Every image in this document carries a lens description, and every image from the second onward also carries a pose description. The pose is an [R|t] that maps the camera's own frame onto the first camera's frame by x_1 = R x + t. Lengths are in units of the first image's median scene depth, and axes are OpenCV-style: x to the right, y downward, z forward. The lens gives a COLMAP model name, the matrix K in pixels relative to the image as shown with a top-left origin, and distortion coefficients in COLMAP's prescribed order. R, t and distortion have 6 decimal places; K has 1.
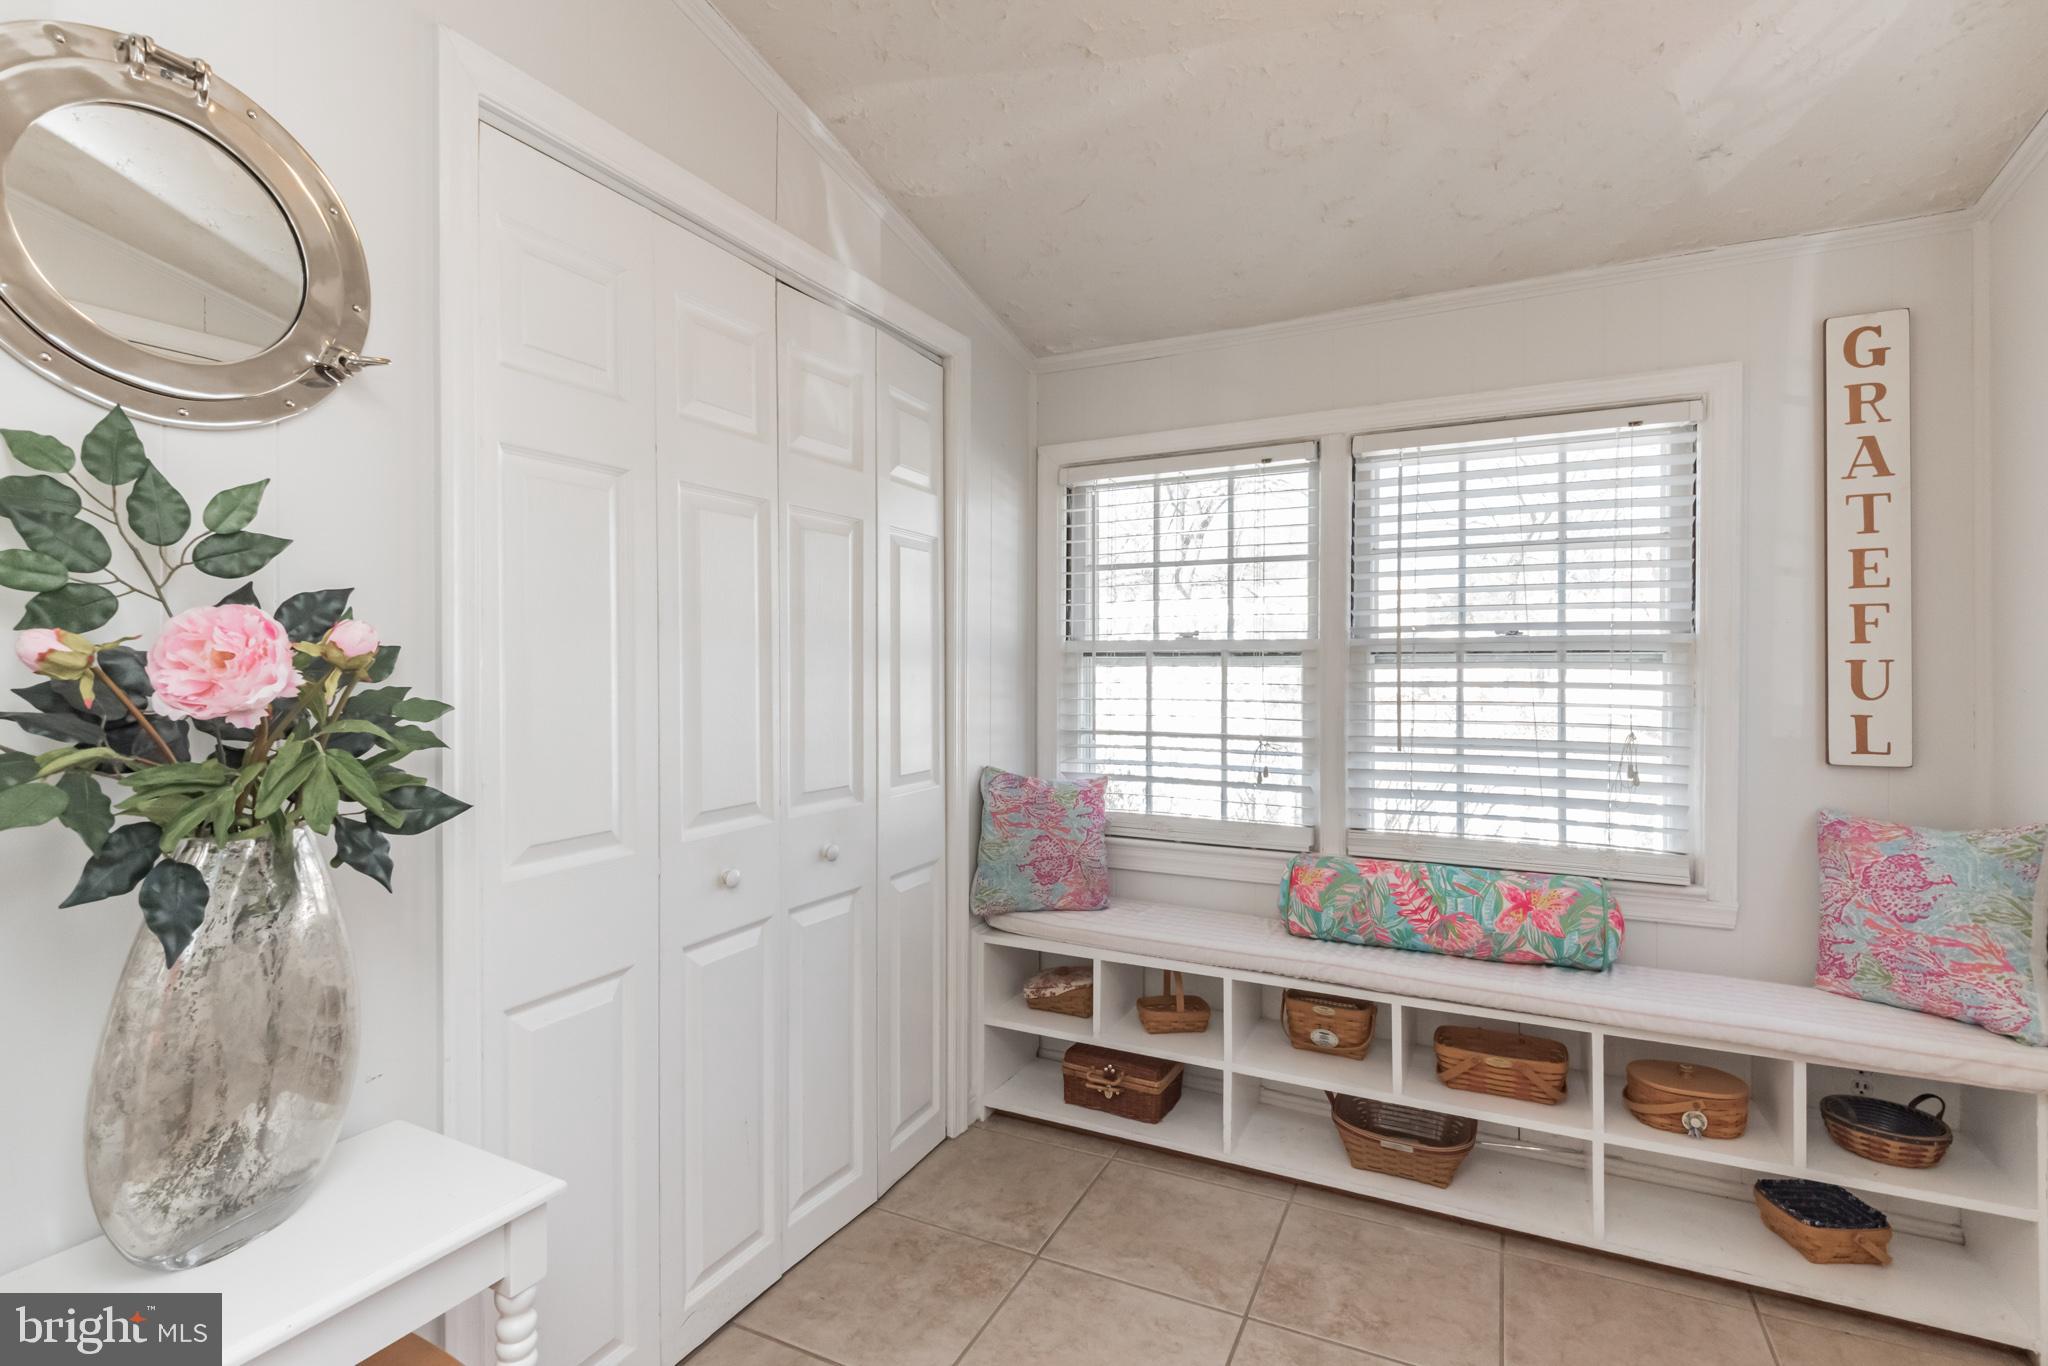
lens RADIAL K [[1011.7, 0, 1081.5], [0, 1011.7, 669.7], [0, 0, 1]] dist [0.013128, 0.000170]
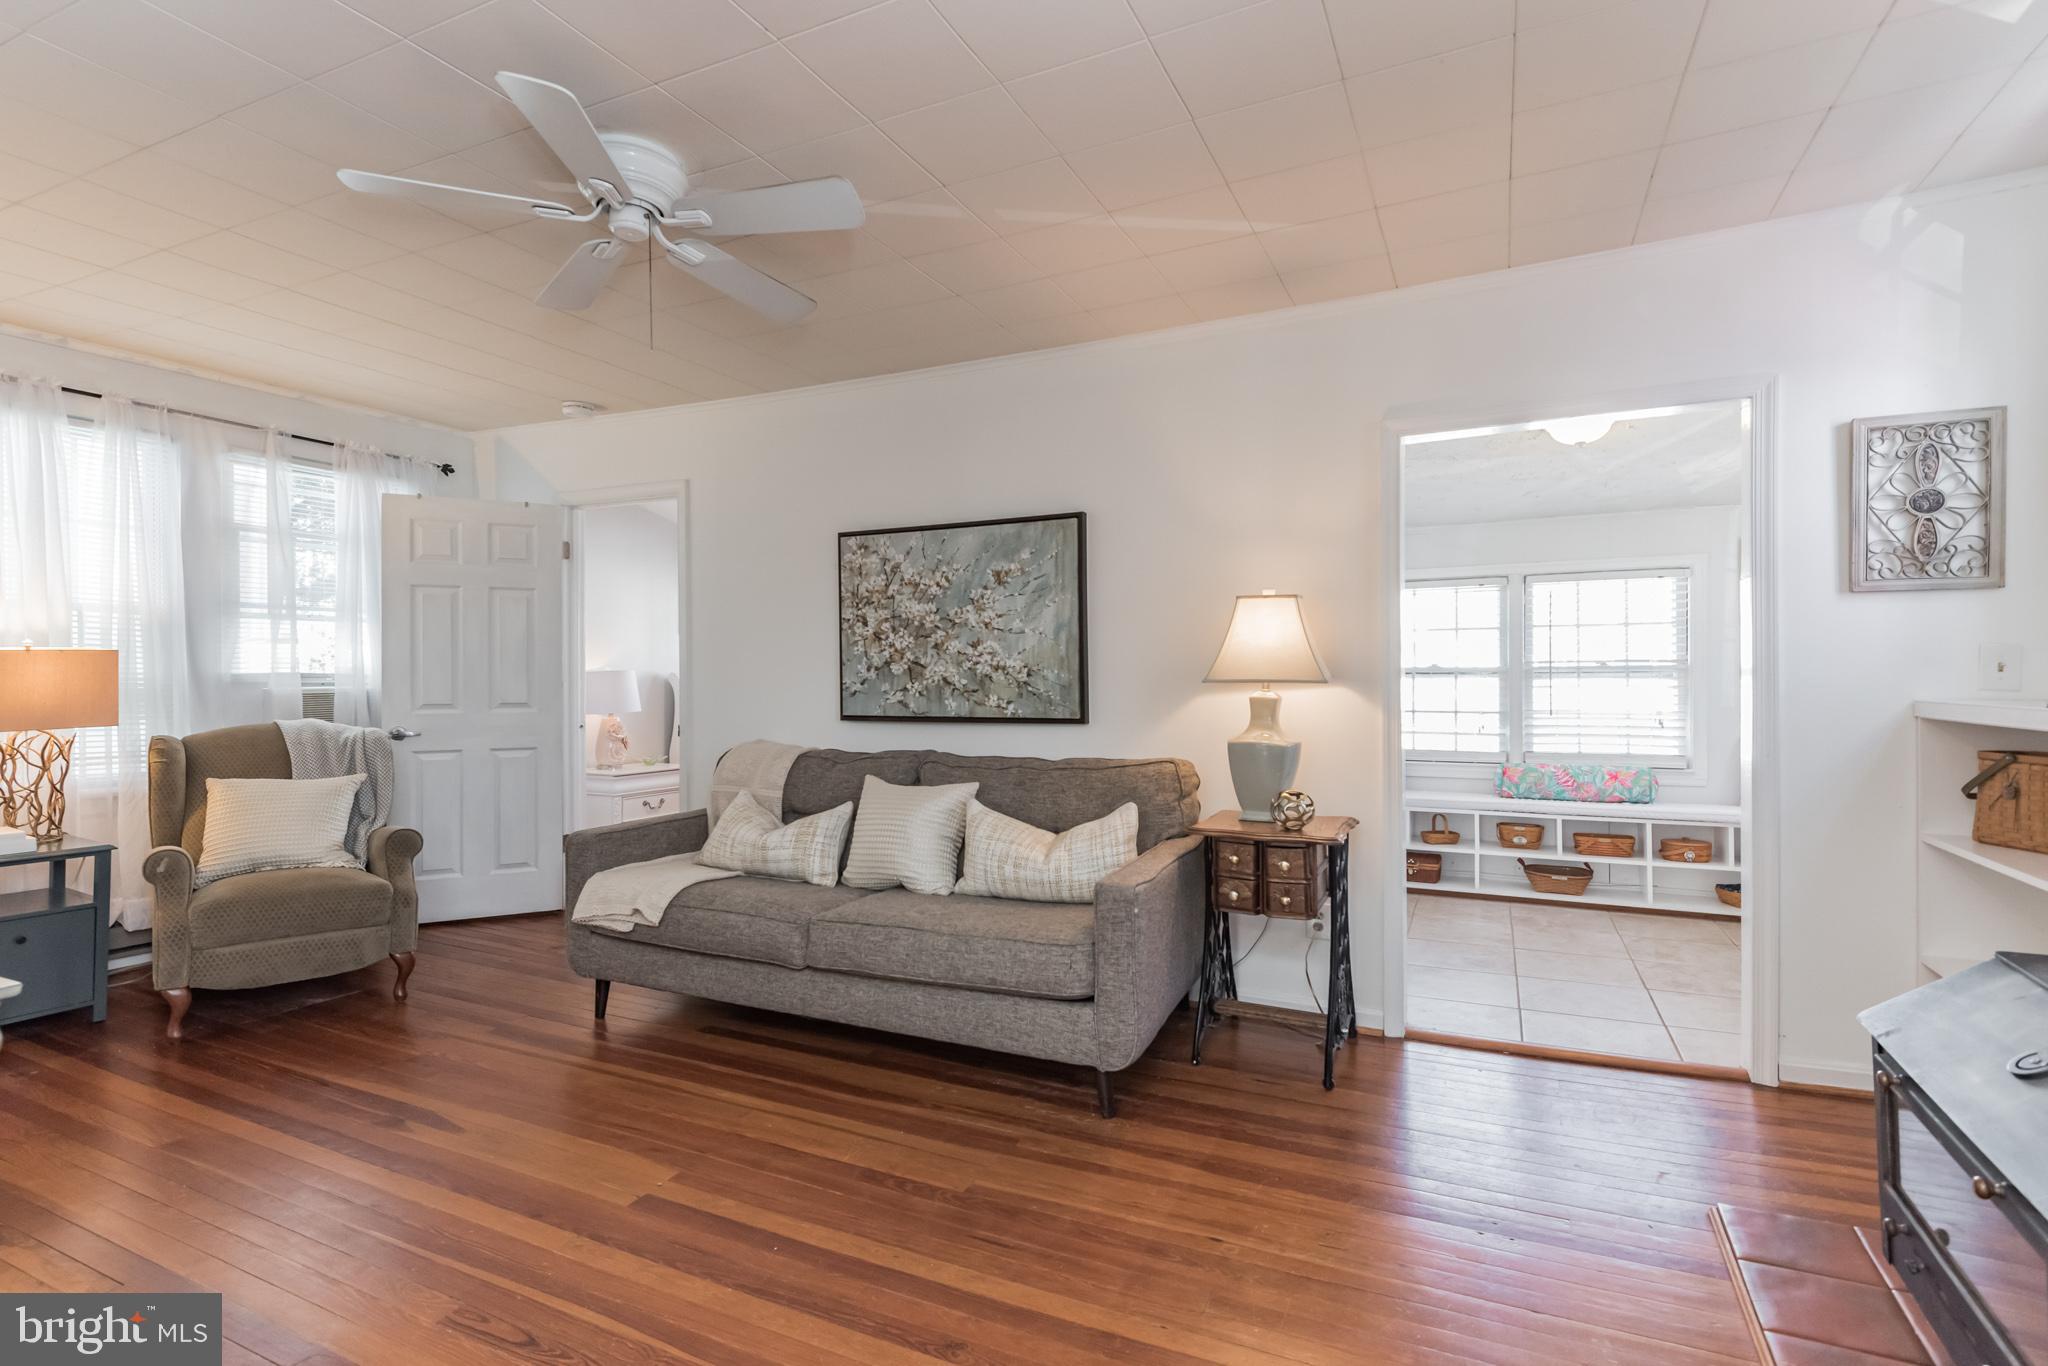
lens RADIAL K [[952.5, 0, 1018.5], [0, 952.5, 681.2], [0, 0, 1]] dist [0.023928, 0.000101]
pose [[0.998616, -0.009570, -0.051718, -0.796436], [0.009740, 0.999948, 0.003021, -0.016145], [0.051687, -0.003520, 0.998657, -1.258011]]
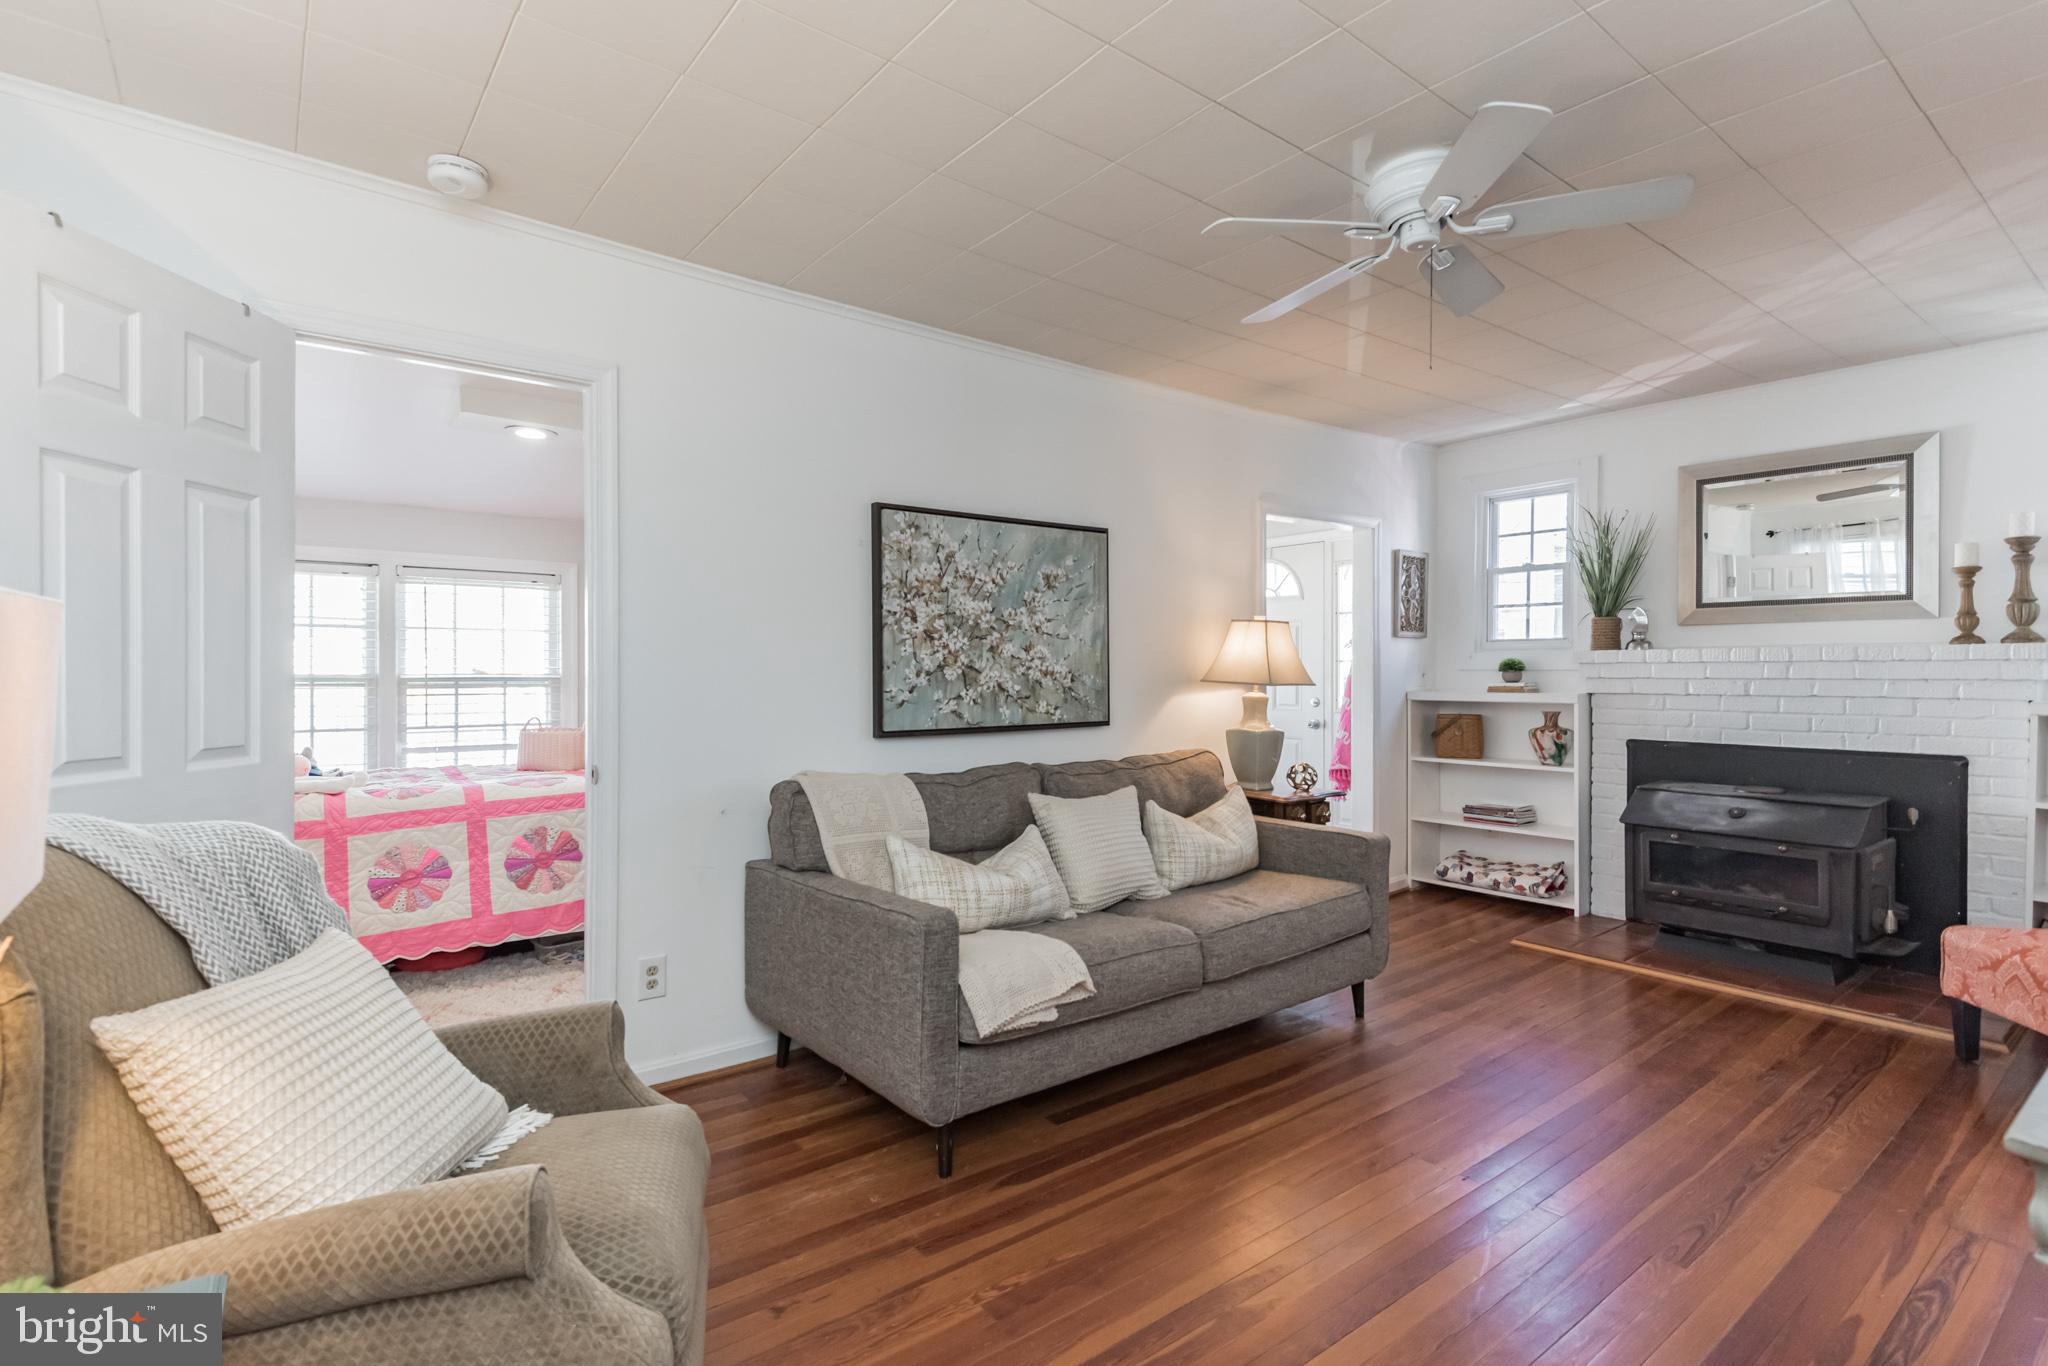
lens RADIAL K [[1011.7, 0, 1022.4], [0, 1011.7, 675.4], [0, 0, 1]] dist [0.013128, 0.000170]
pose [[0.490002, -0.007484, 0.871689, -0.965781], [0.012124, 0.999925, 0.001770, -0.018029], [-0.871637, 0.009701, 0.490056, -1.170832]]
